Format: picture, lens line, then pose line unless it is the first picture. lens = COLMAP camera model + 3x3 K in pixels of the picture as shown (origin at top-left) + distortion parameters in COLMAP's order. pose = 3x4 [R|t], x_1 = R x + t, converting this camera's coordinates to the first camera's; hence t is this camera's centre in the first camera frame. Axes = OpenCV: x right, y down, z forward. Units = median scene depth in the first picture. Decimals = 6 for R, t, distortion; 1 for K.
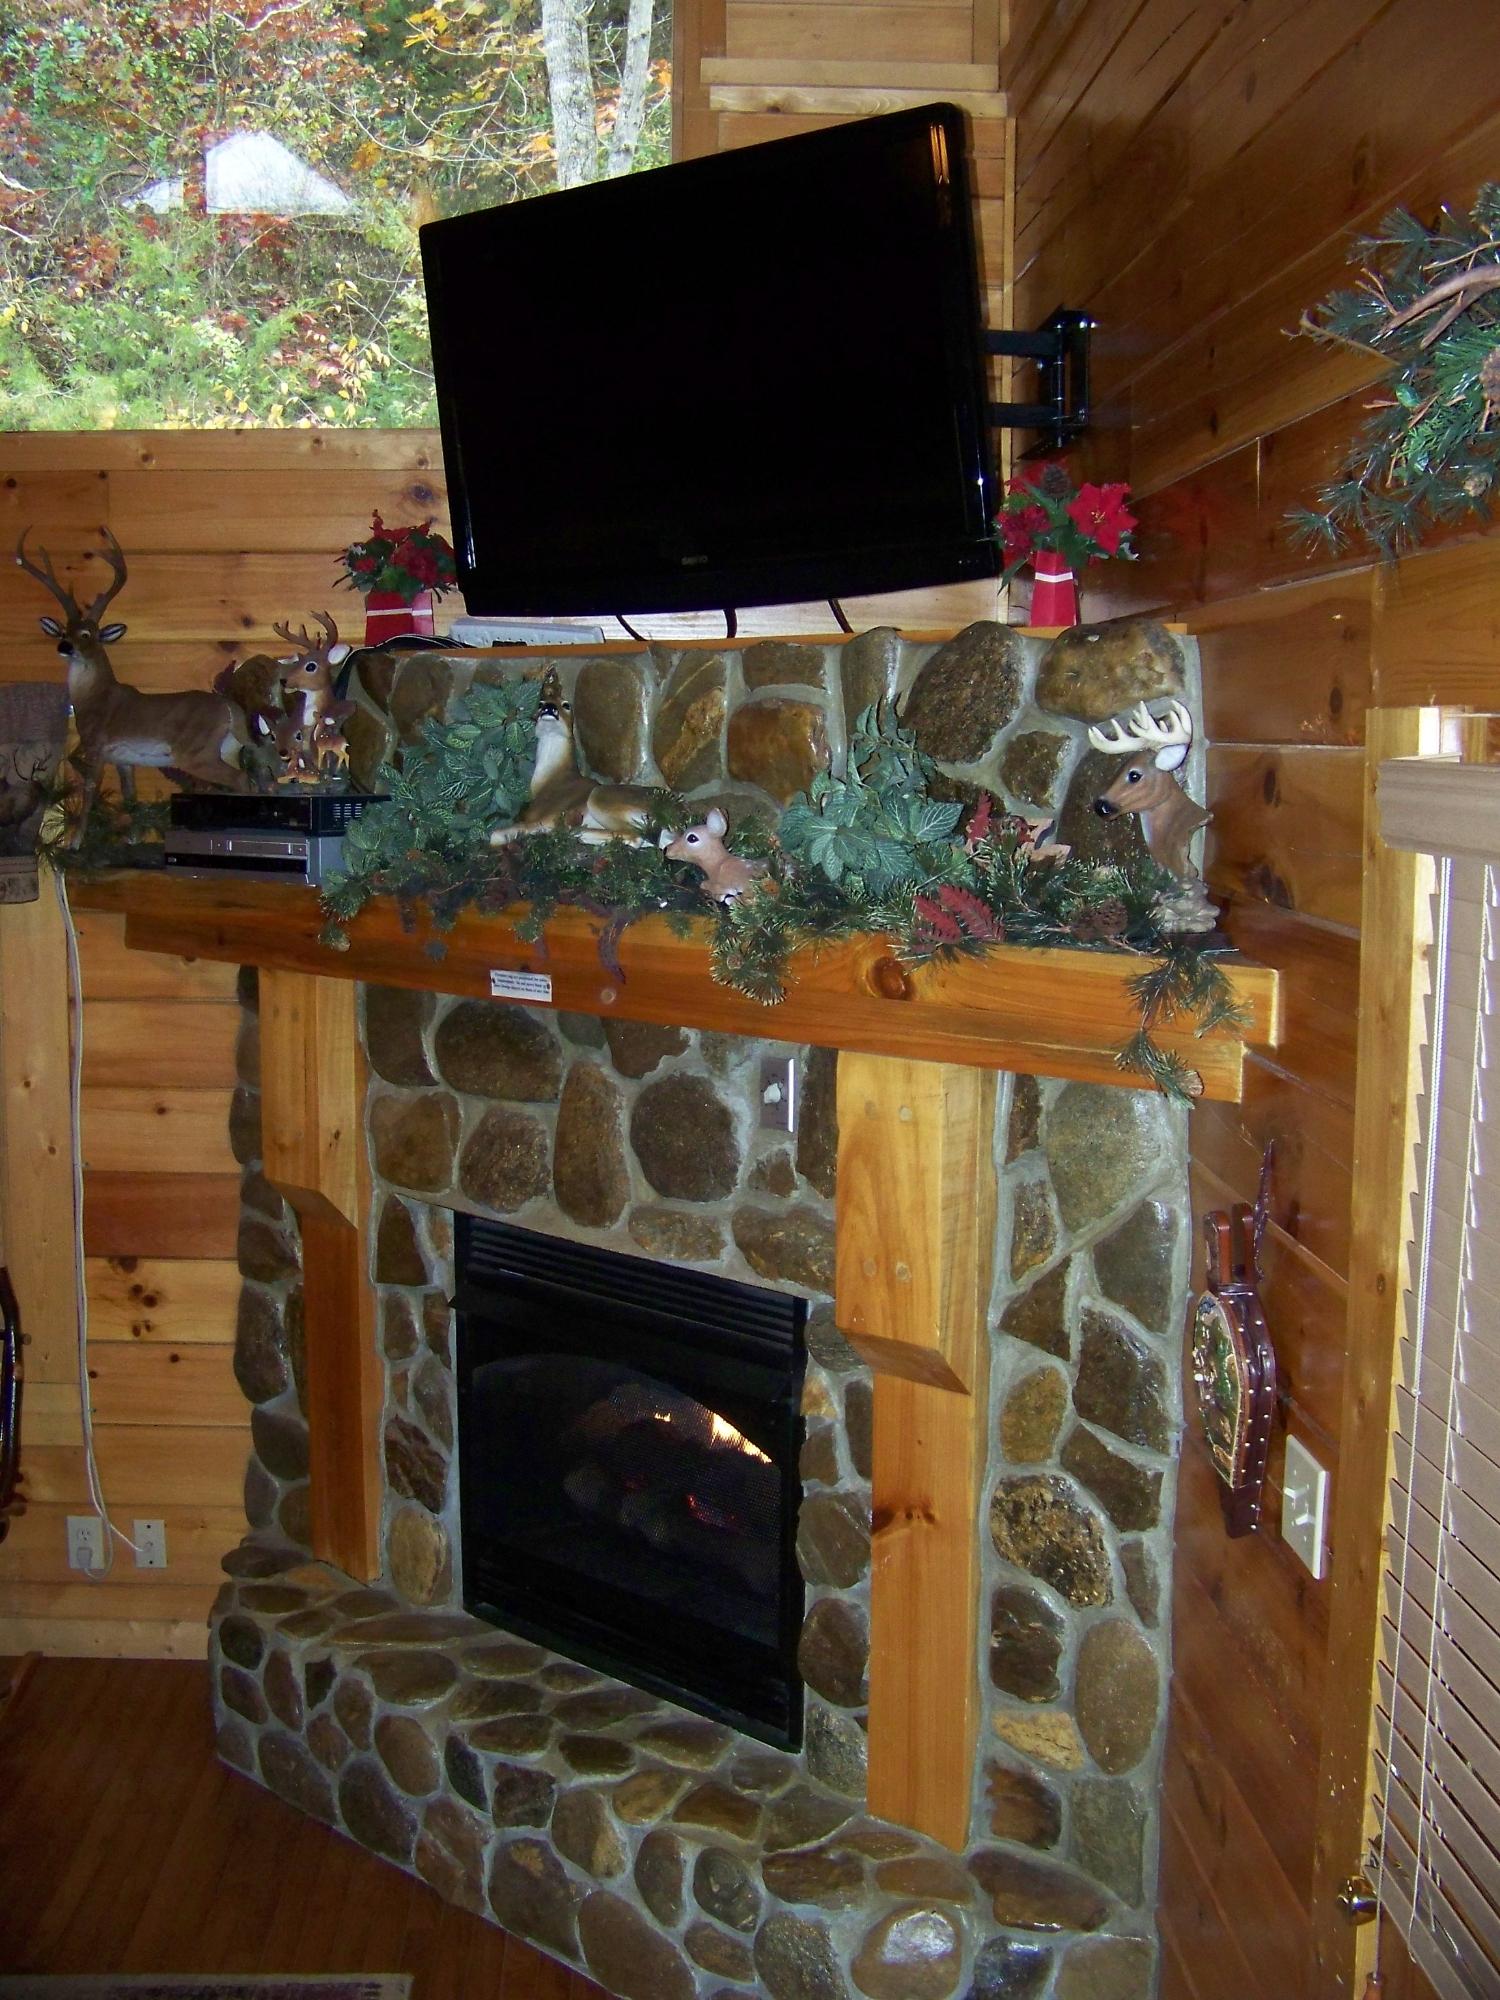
lens RADIAL K [[2049.3, 0, 738.3], [0, 2049.3, 990.5], [0, 0, 1]] dist [-0.188487, 0.000000]
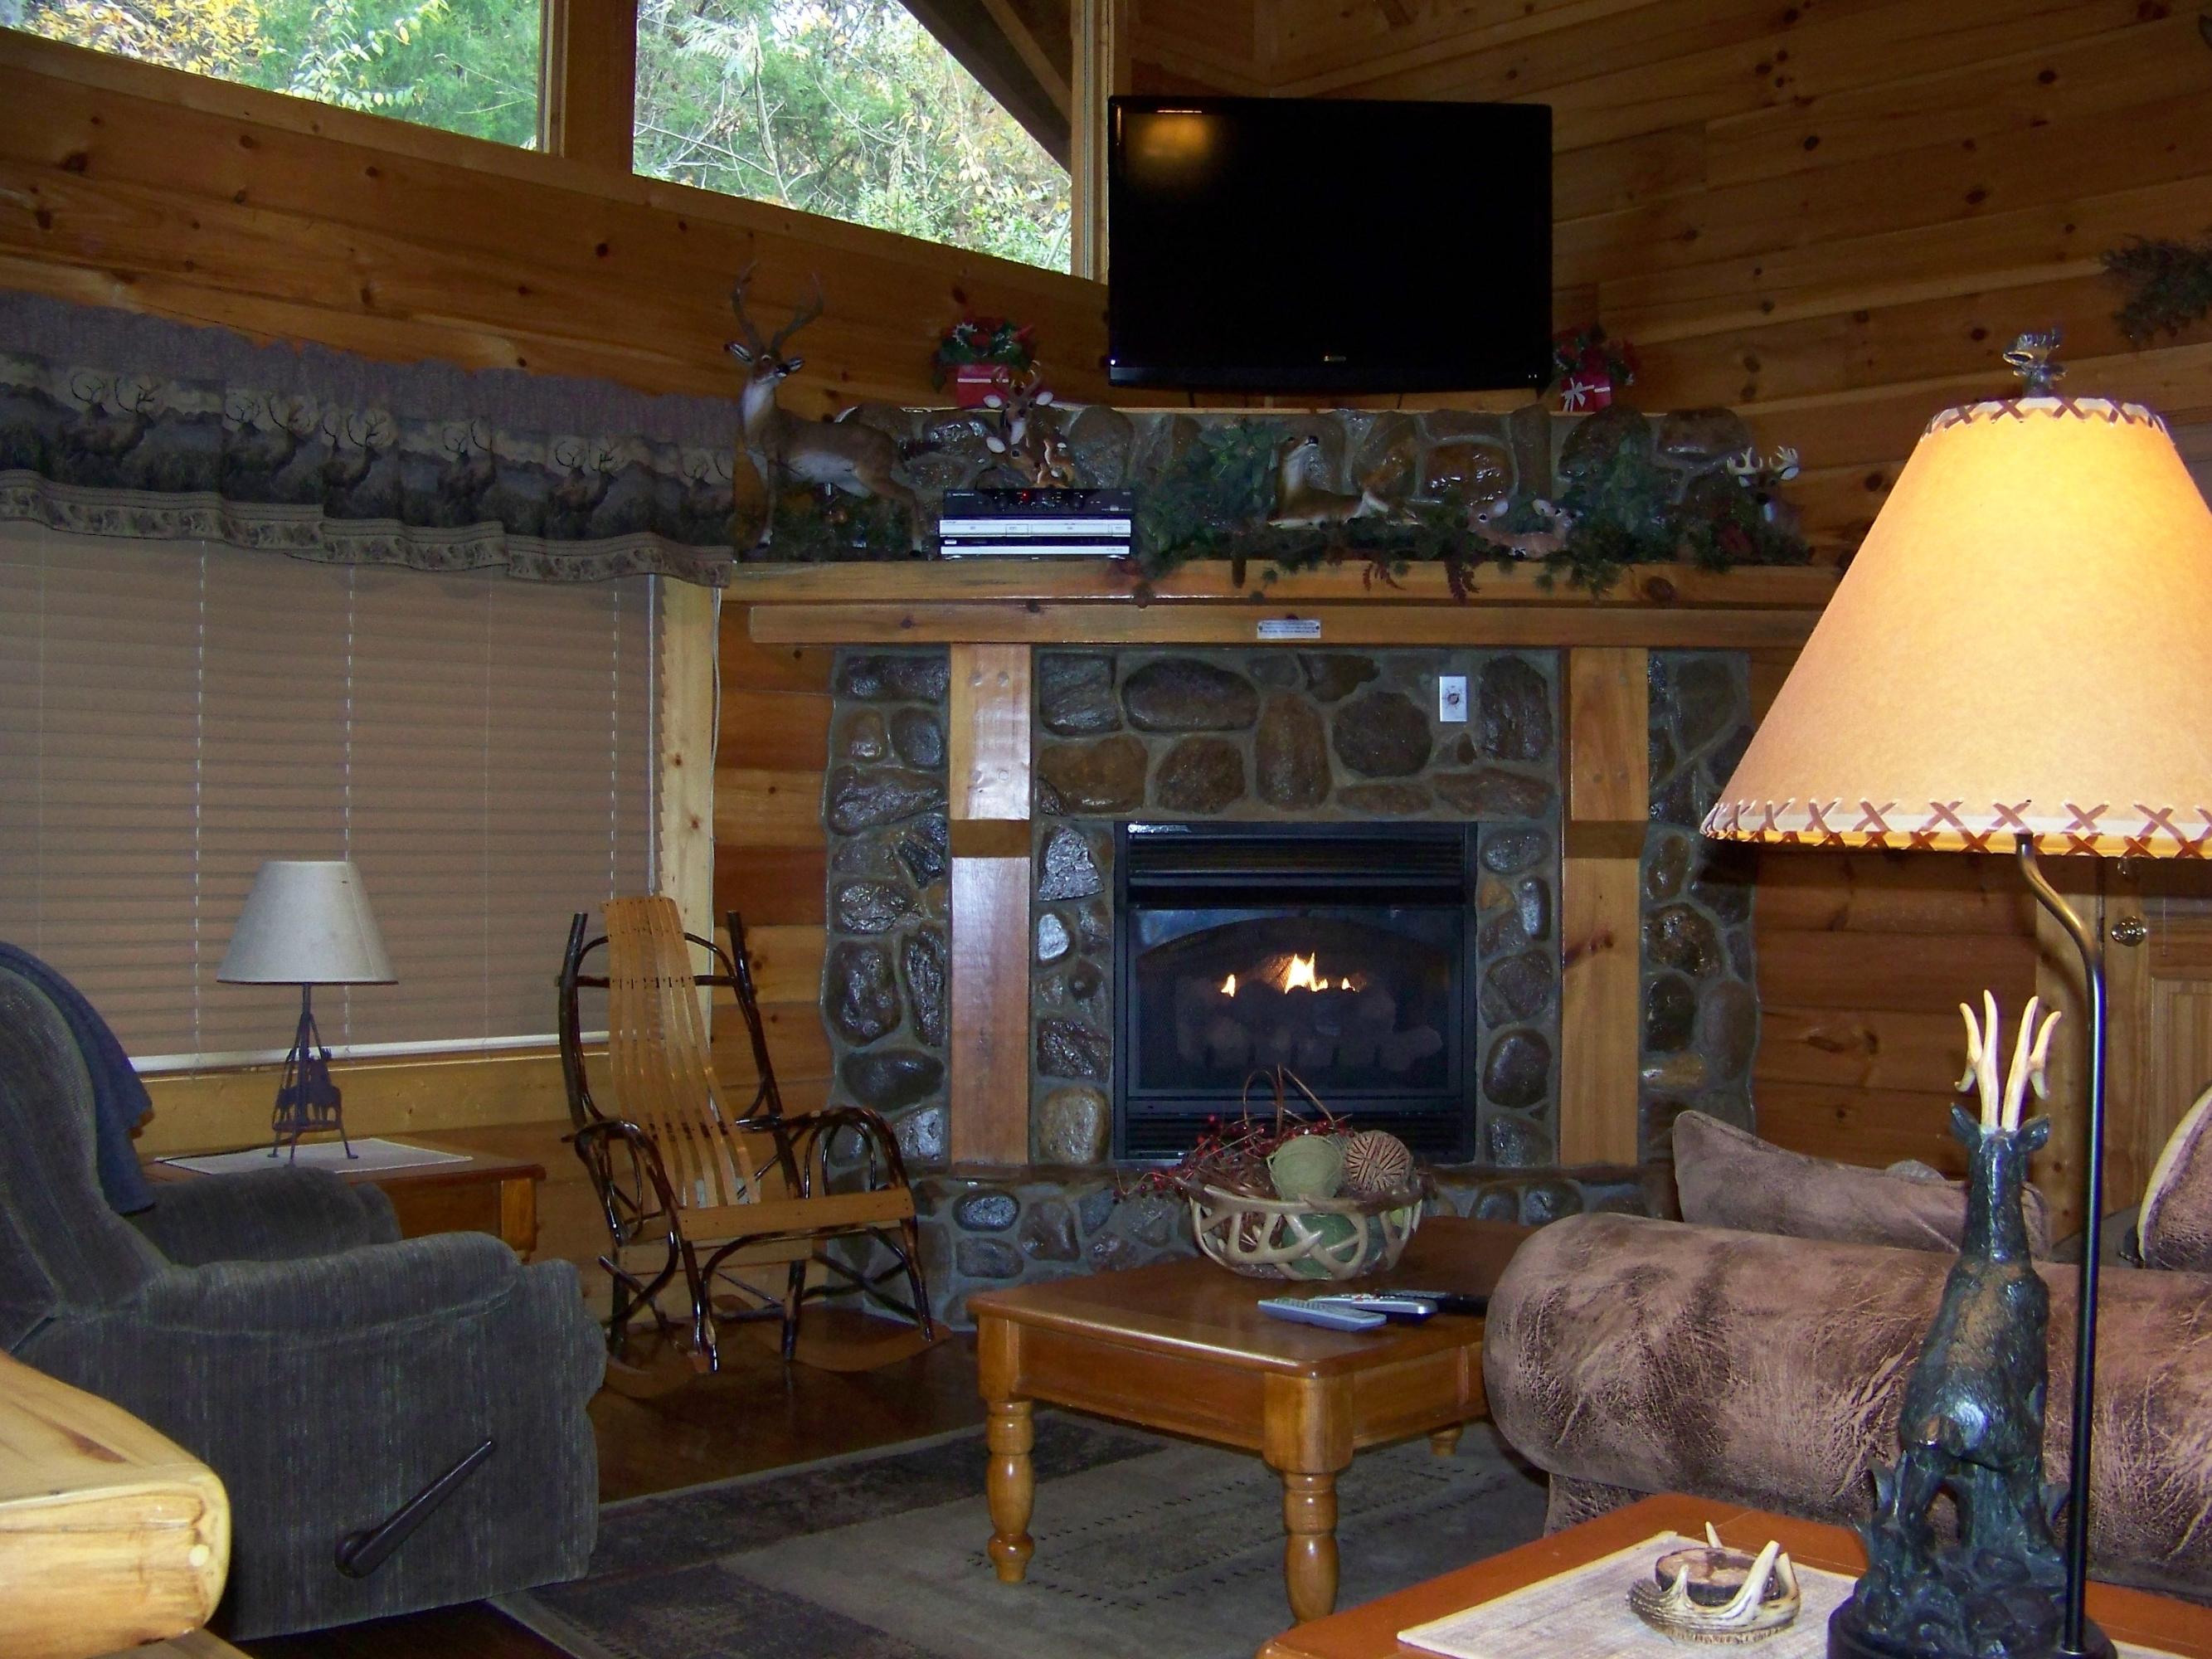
lens RADIAL K [[2266.7, 0, 1109.7], [0, 2266.7, 832.8], [0, 0, 1]] dist [-0.188487, 0.000000]
pose [[0.740227, -0.005234, 0.672337, -1.202654], [0.084812, 0.992709, -0.085648, 0.249649], [-0.666986, 0.120421, 0.735274, -0.056096]]
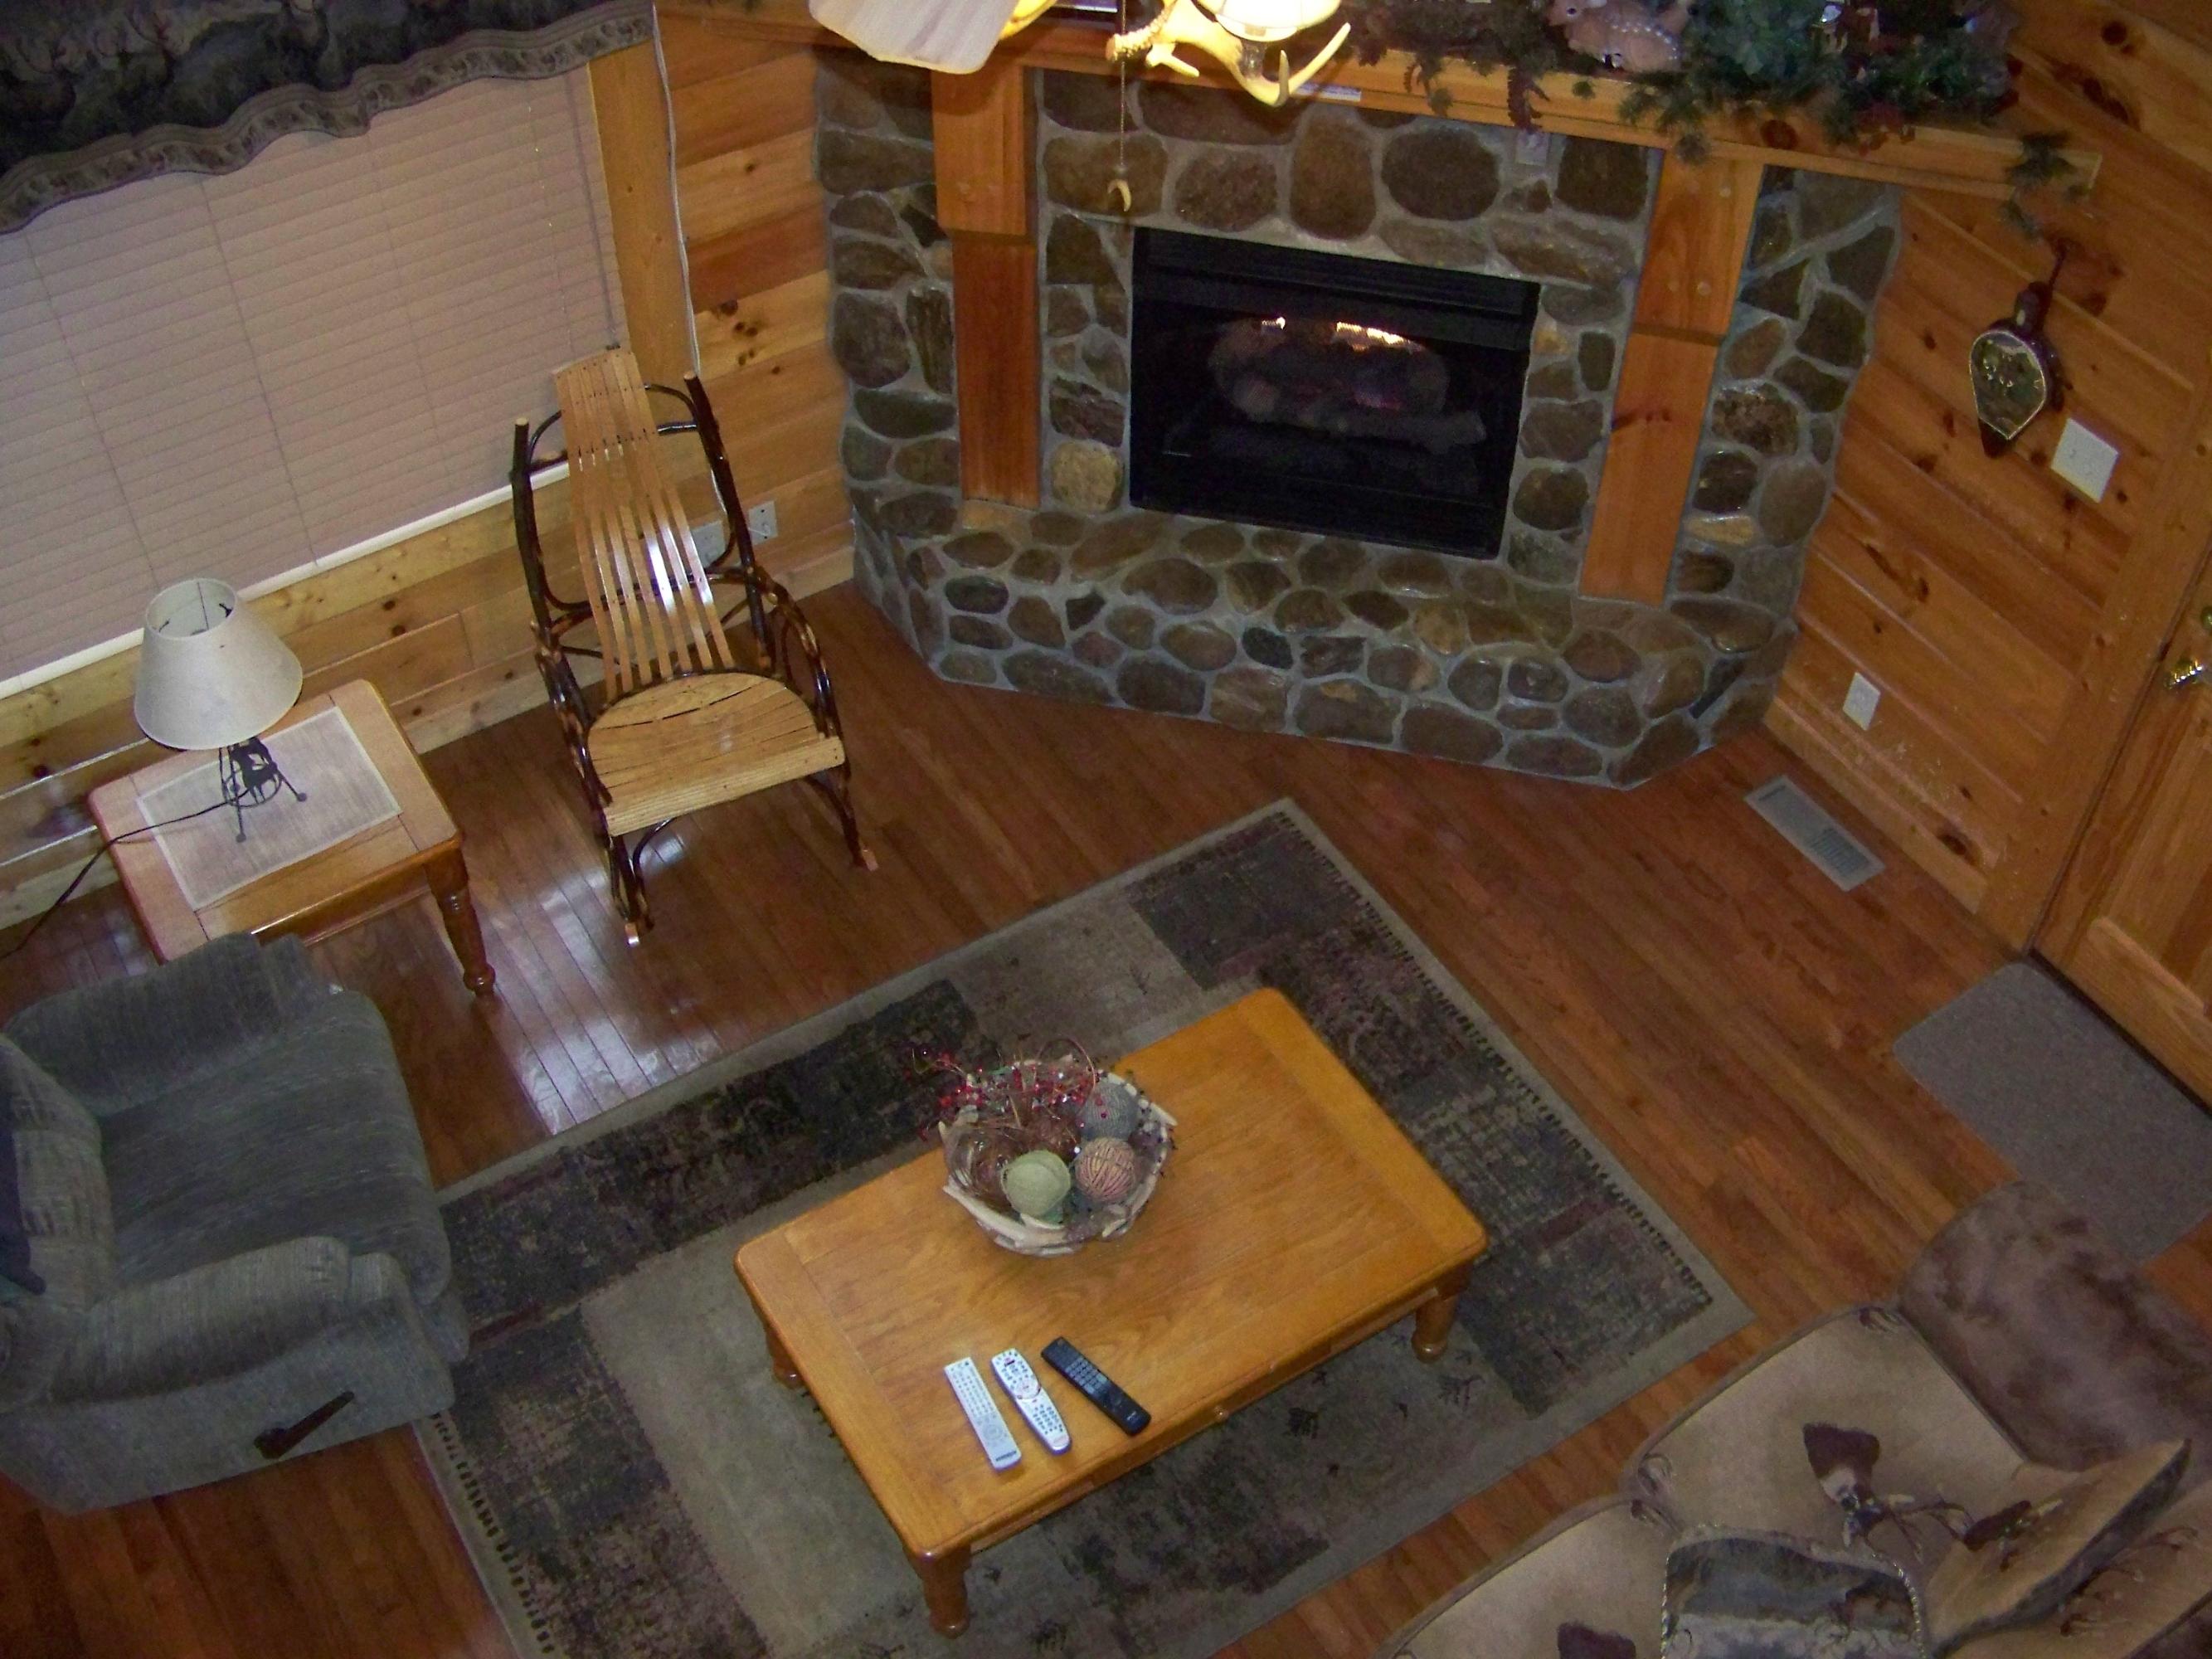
lens RADIAL K [[2266.7, 0, 1114.1], [0, 2266.7, 840.1], [0, 0, 1]] dist [-0.188487, 0.000000]
pose [[0.867606, -0.372660, 0.329217, -0.752038], [0.062521, 0.738573, 0.671268, -0.516815], [-0.493306, -0.561813, 0.664090, -0.023226]]
